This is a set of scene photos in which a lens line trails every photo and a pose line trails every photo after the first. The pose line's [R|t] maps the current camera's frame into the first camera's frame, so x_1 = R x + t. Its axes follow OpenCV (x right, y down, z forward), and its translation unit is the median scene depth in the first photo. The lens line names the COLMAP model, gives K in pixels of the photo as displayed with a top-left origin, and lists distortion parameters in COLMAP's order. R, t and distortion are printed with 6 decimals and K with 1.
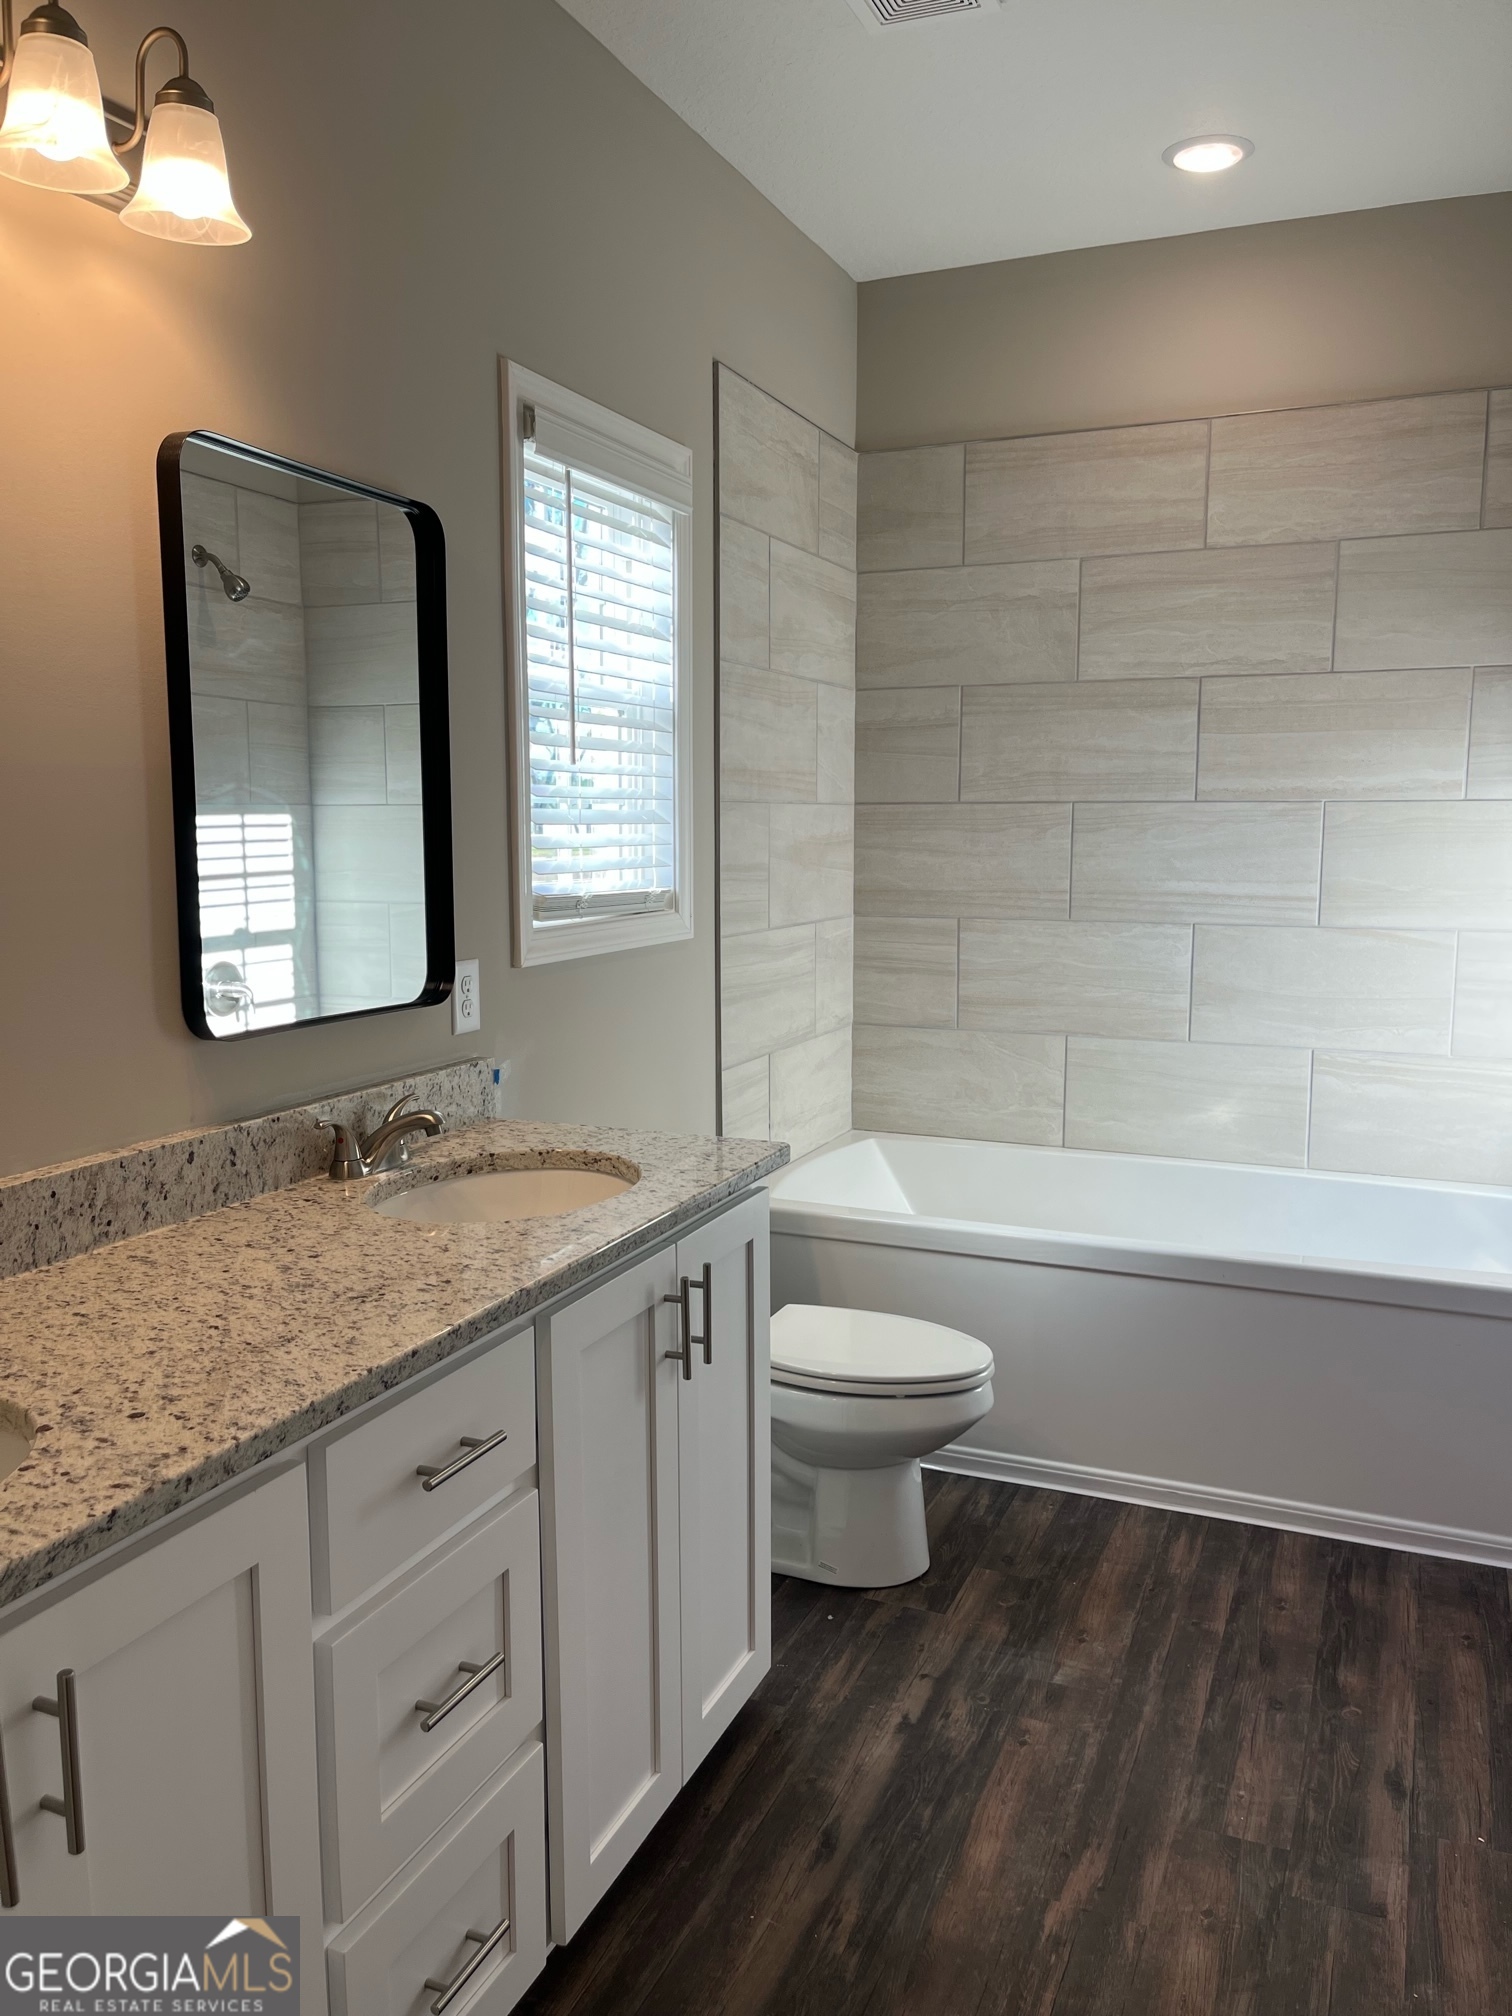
lens RADIAL K [[1540.6, 0, 749.3], [0, 1540.6, 1002.5], [0, 0, 1]] dist [0.014372, -0.019588]
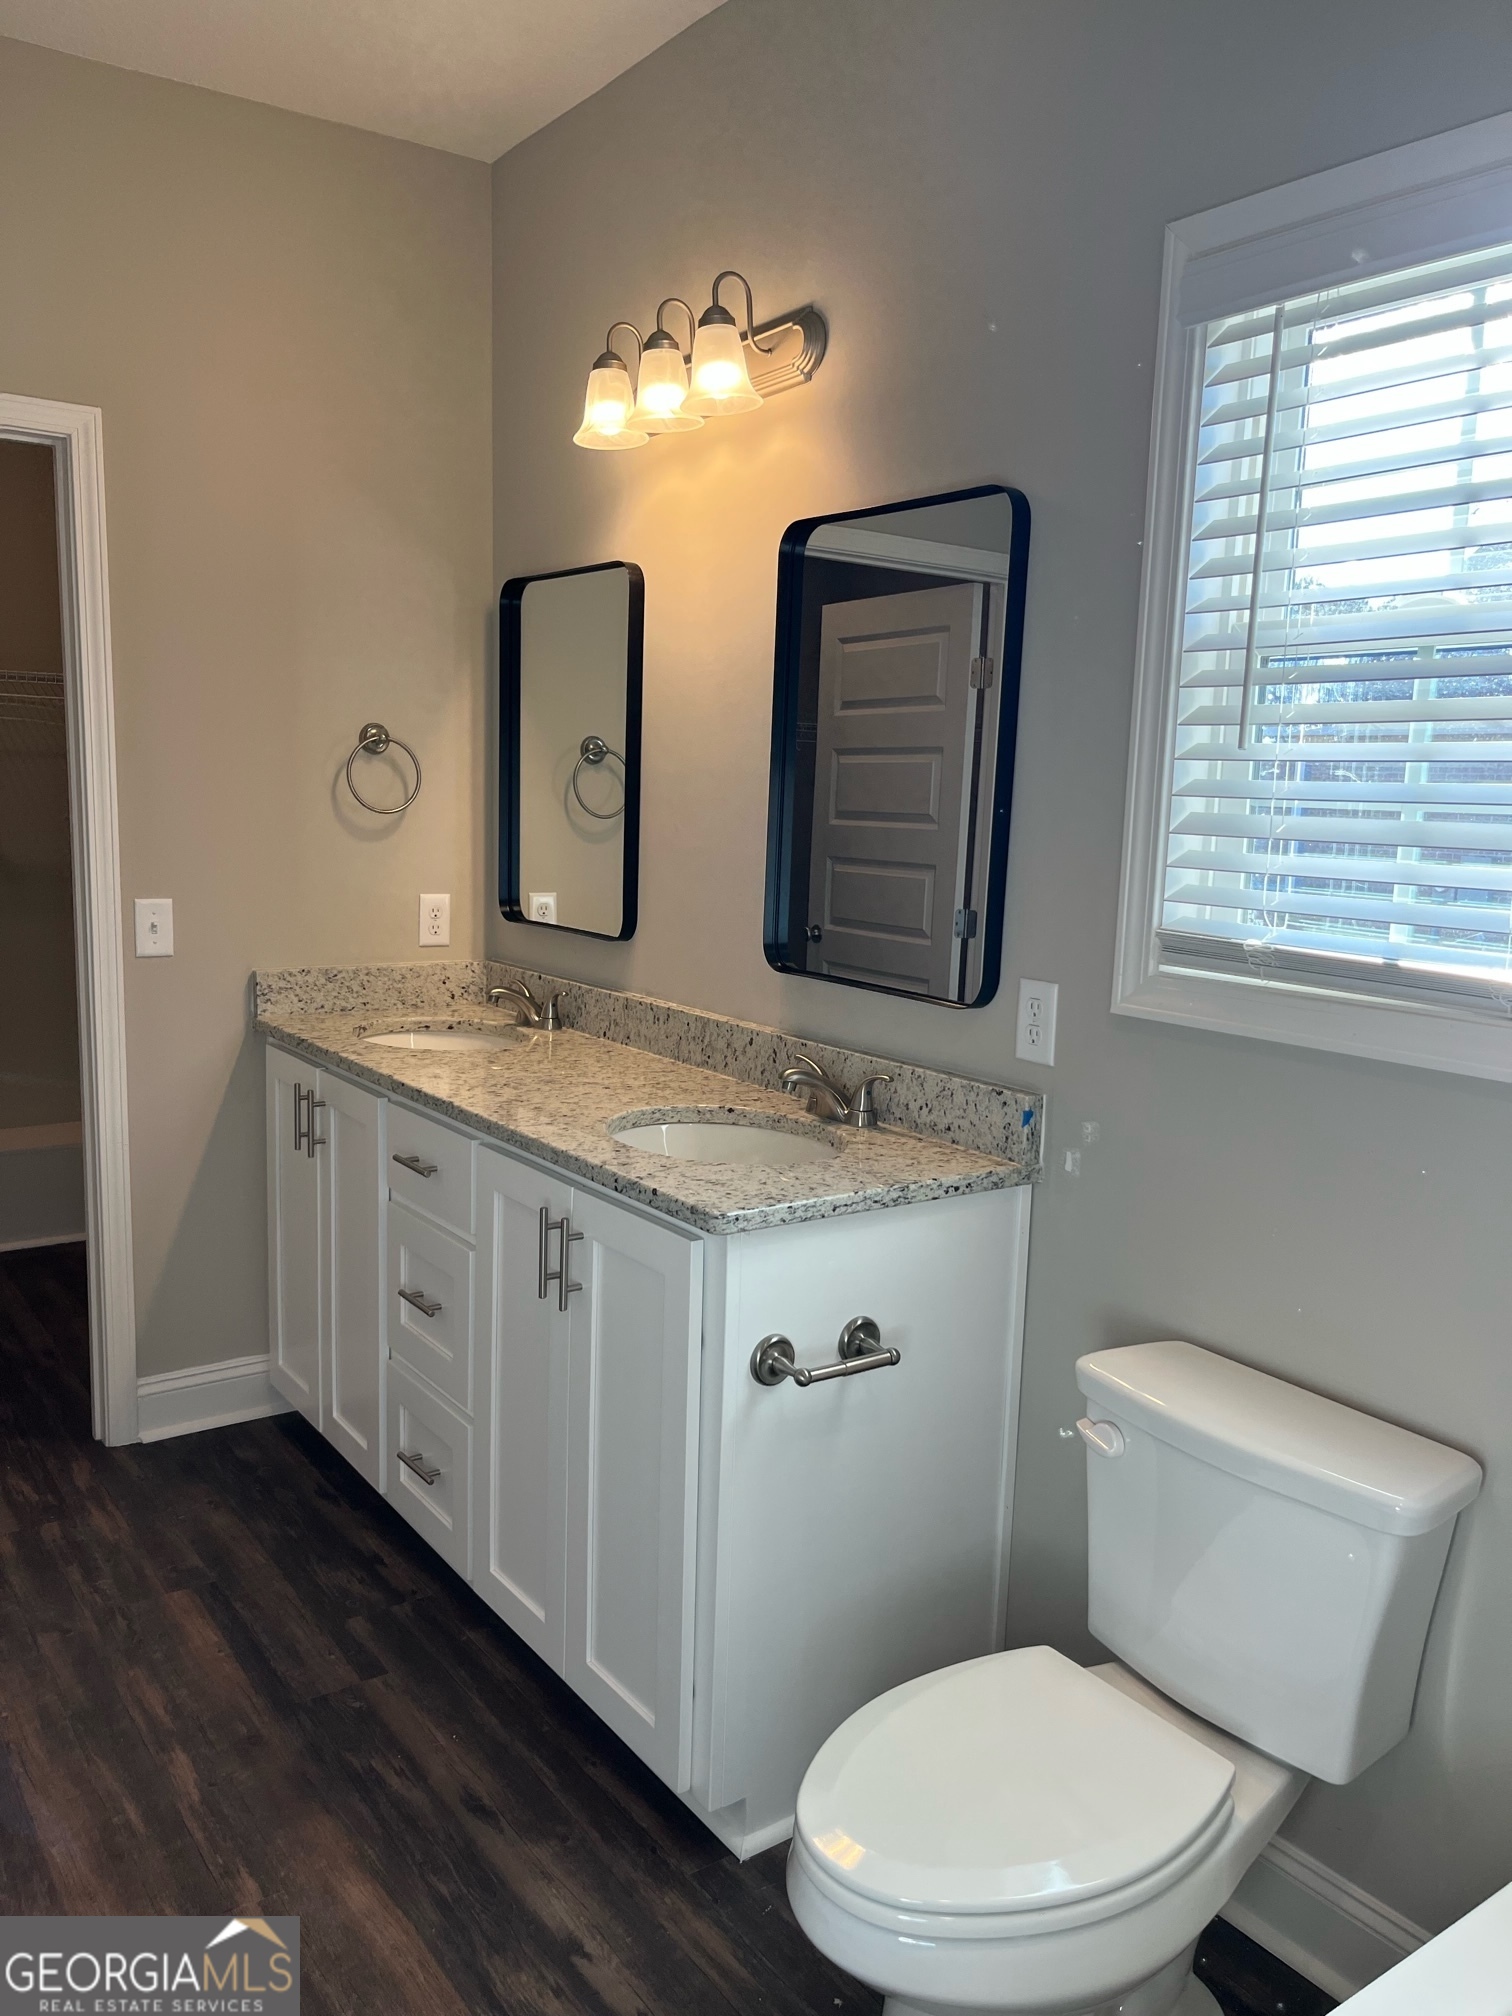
lens RADIAL K [[1540.6, 0, 760.3], [0, 1540.6, 1020.1], [0, 0, 1]] dist [0.014372, -0.019588]
pose [[-0.520367, 0.107270, -0.847179, 0.744434], [-0.138325, 0.968388, 0.207582, -0.191341], [0.842665, 0.225204, -0.489079, 1.503727]]
